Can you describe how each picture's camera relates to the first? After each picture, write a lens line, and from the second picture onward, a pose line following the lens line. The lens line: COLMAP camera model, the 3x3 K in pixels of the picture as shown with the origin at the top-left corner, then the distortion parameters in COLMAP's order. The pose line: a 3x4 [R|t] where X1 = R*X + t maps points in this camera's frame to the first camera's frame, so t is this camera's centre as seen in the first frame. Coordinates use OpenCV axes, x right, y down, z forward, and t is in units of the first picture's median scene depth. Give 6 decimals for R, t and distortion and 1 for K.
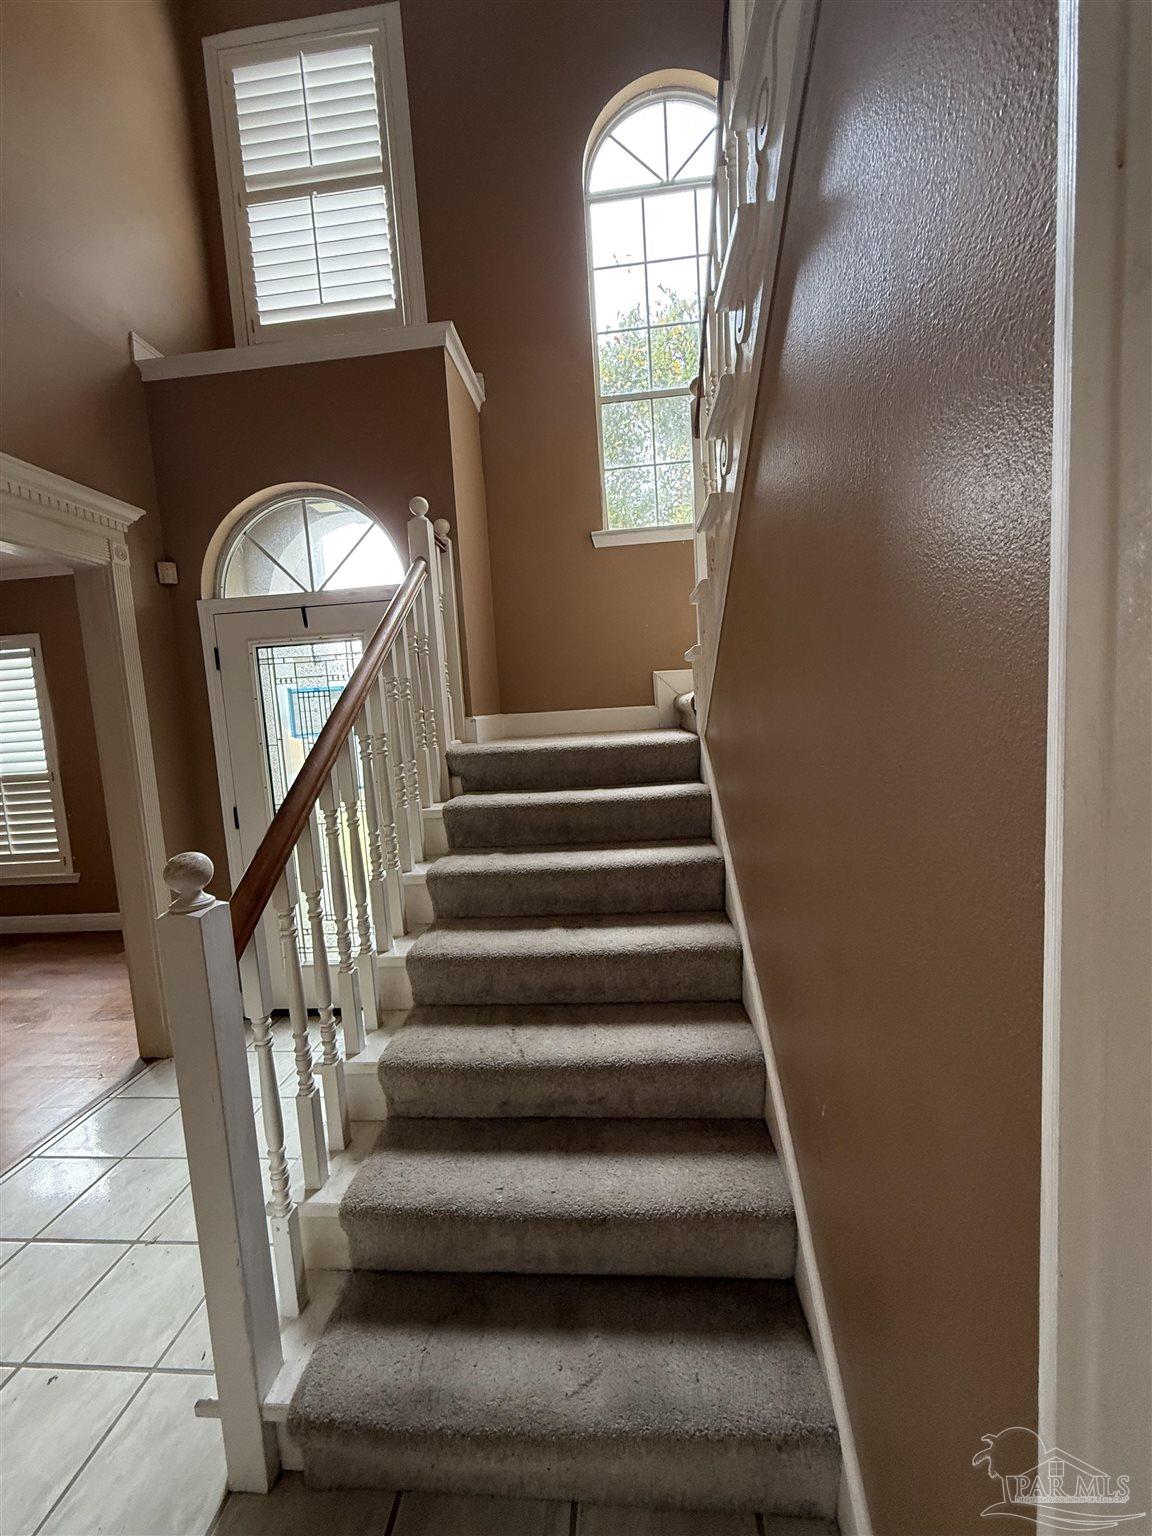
lens RADIAL K [[615.5, 0, 574.0], [0, 615.5, 769.5], [0, 0, 1]] dist [0.001940, 0.000648]
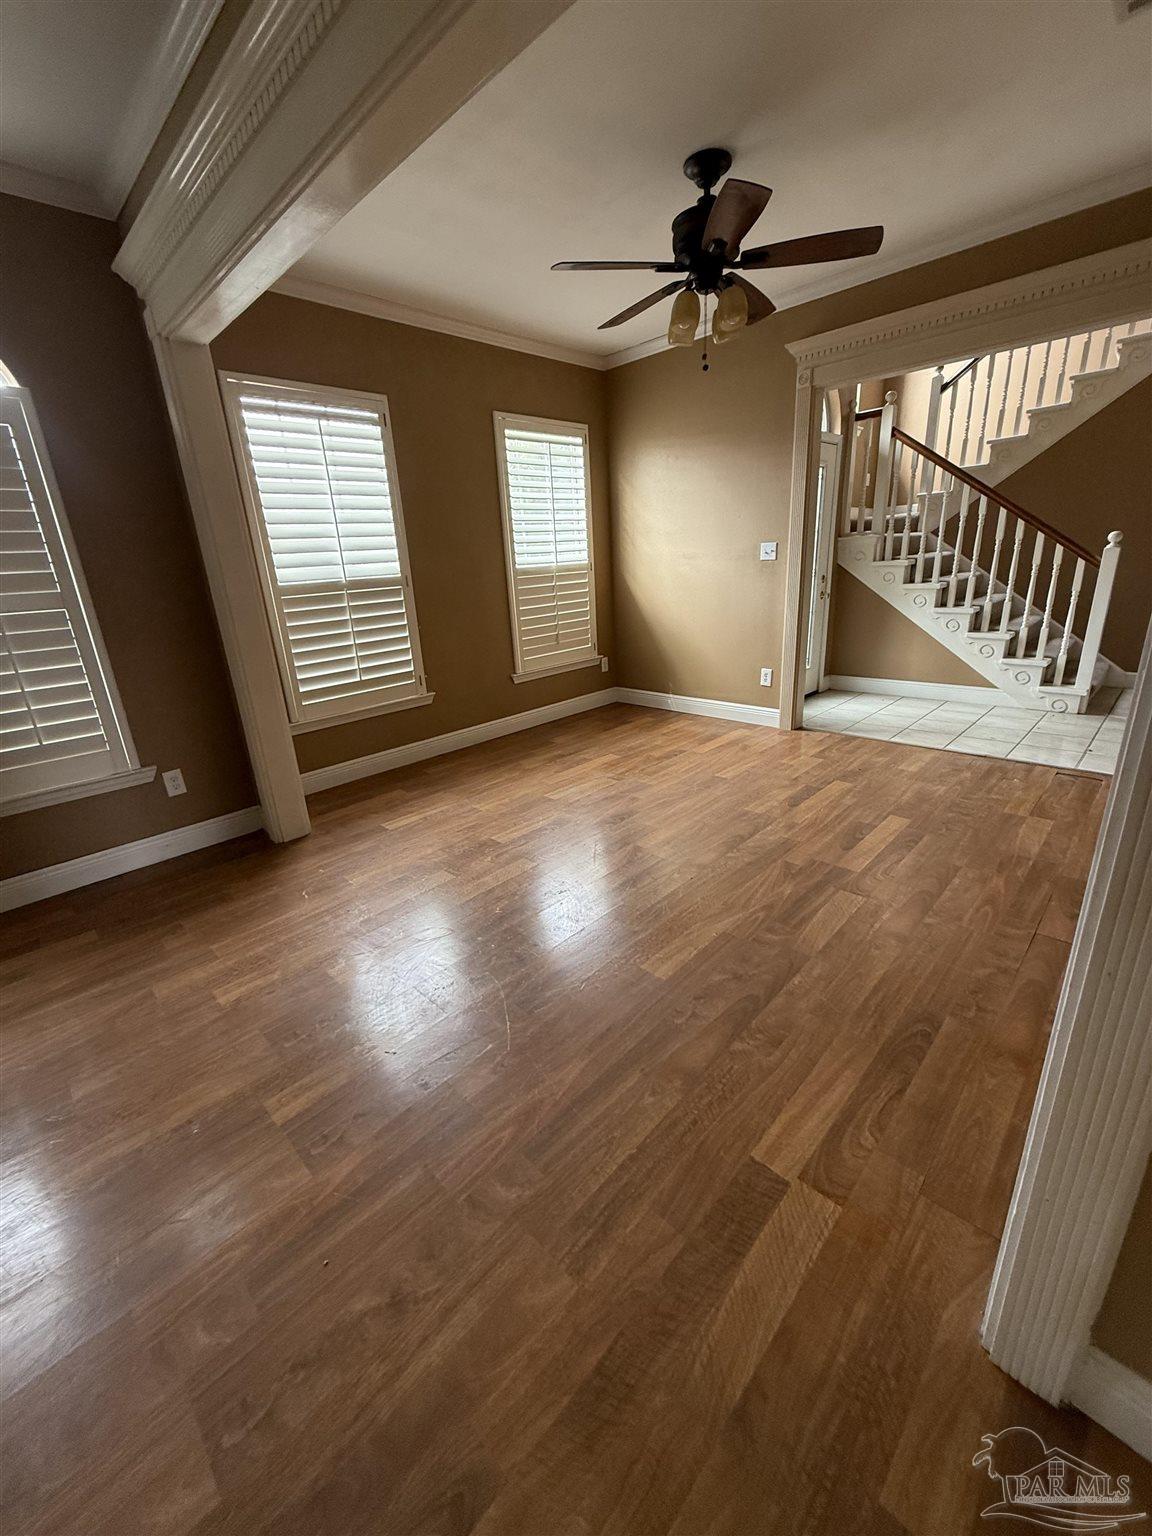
lens RADIAL K [[615.5, 0, 575.7], [0, 615.5, 766.1], [0, 0, 1]] dist [0.001940, 0.000648]
pose [[0.638487, -0.224768, 0.736080, -1.386260], [0.096609, 0.972246, 0.213083, 0.102689], [-0.763545, -0.064939, 0.642481, 0.248986]]
